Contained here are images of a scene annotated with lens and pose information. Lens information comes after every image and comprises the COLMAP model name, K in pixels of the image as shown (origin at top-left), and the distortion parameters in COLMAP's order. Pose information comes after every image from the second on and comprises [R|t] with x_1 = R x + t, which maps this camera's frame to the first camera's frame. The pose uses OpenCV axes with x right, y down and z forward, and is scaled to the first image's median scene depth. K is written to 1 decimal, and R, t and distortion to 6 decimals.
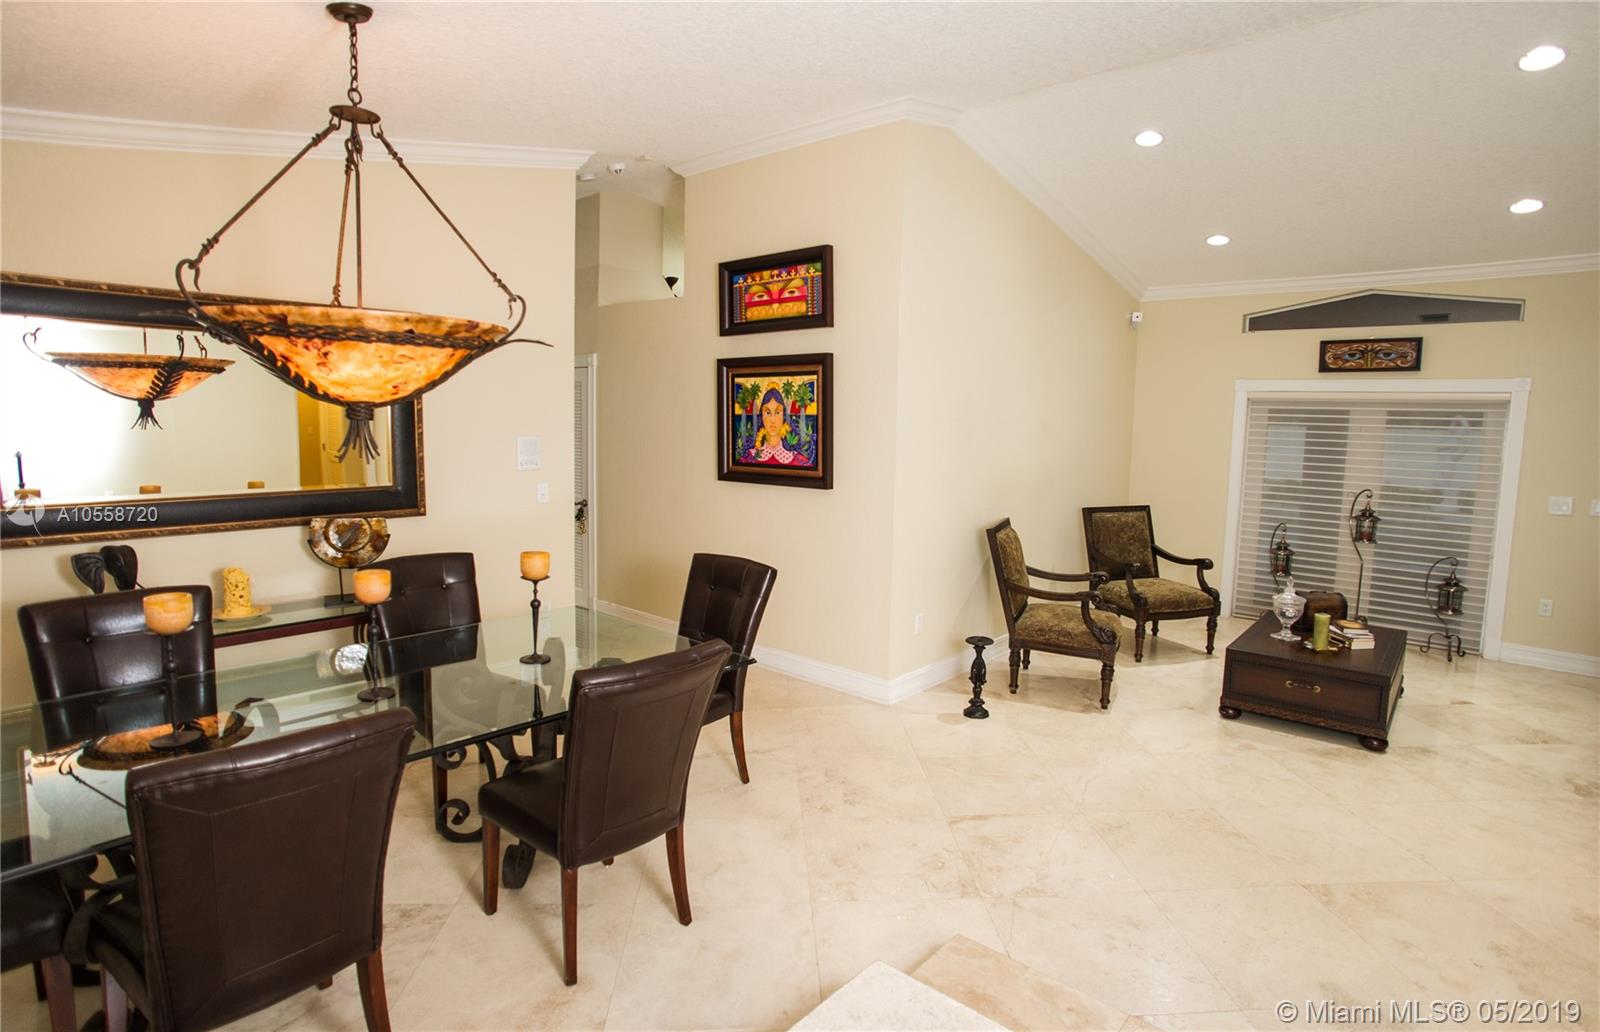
lens RADIAL K [[847.1, 0, 799.5], [0, 847.1, 490.0], [0, 0, 1]] dist [-0.001145, -0.000546]
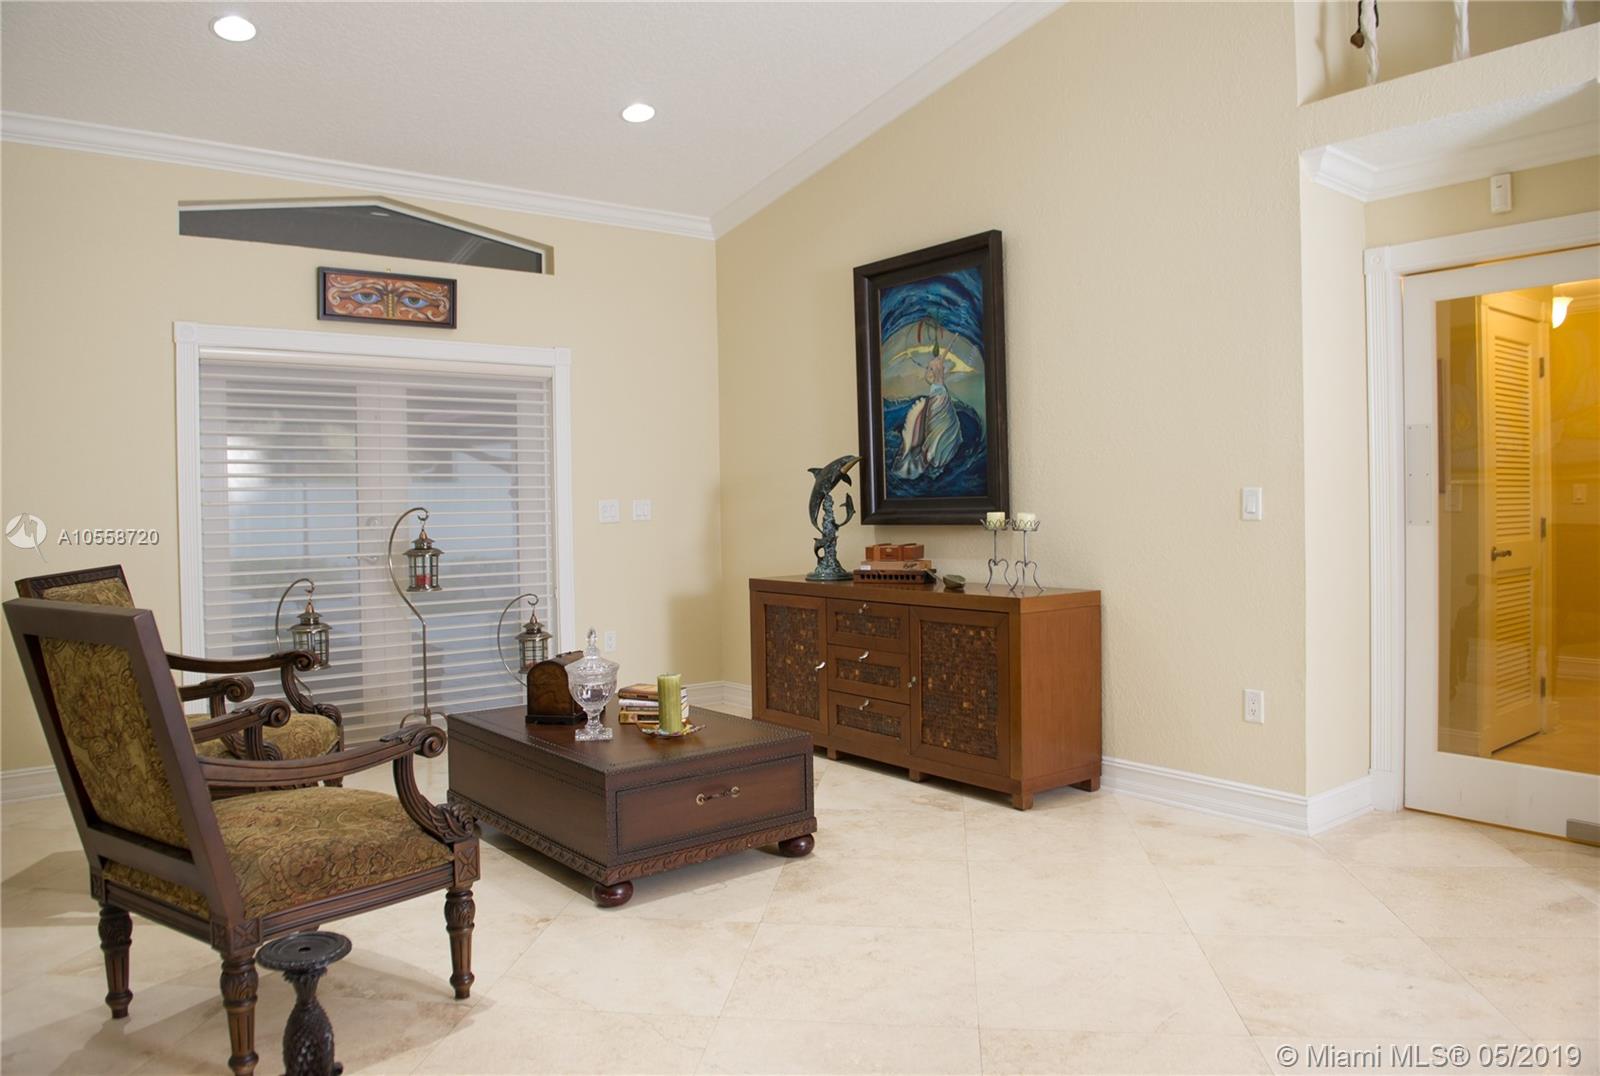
lens RADIAL K [[1142.1, 0, 800.0], [0, 1142.1, 538.0], [0, 0, 1]] dist [-0.065622, 0.001253]
pose [[0.176783, -0.052219, 0.982864, -0.118072], [0.111361, 0.993241, 0.032741, 0.026691], [-0.977930, 0.103665, 0.181404, 0.584052]]
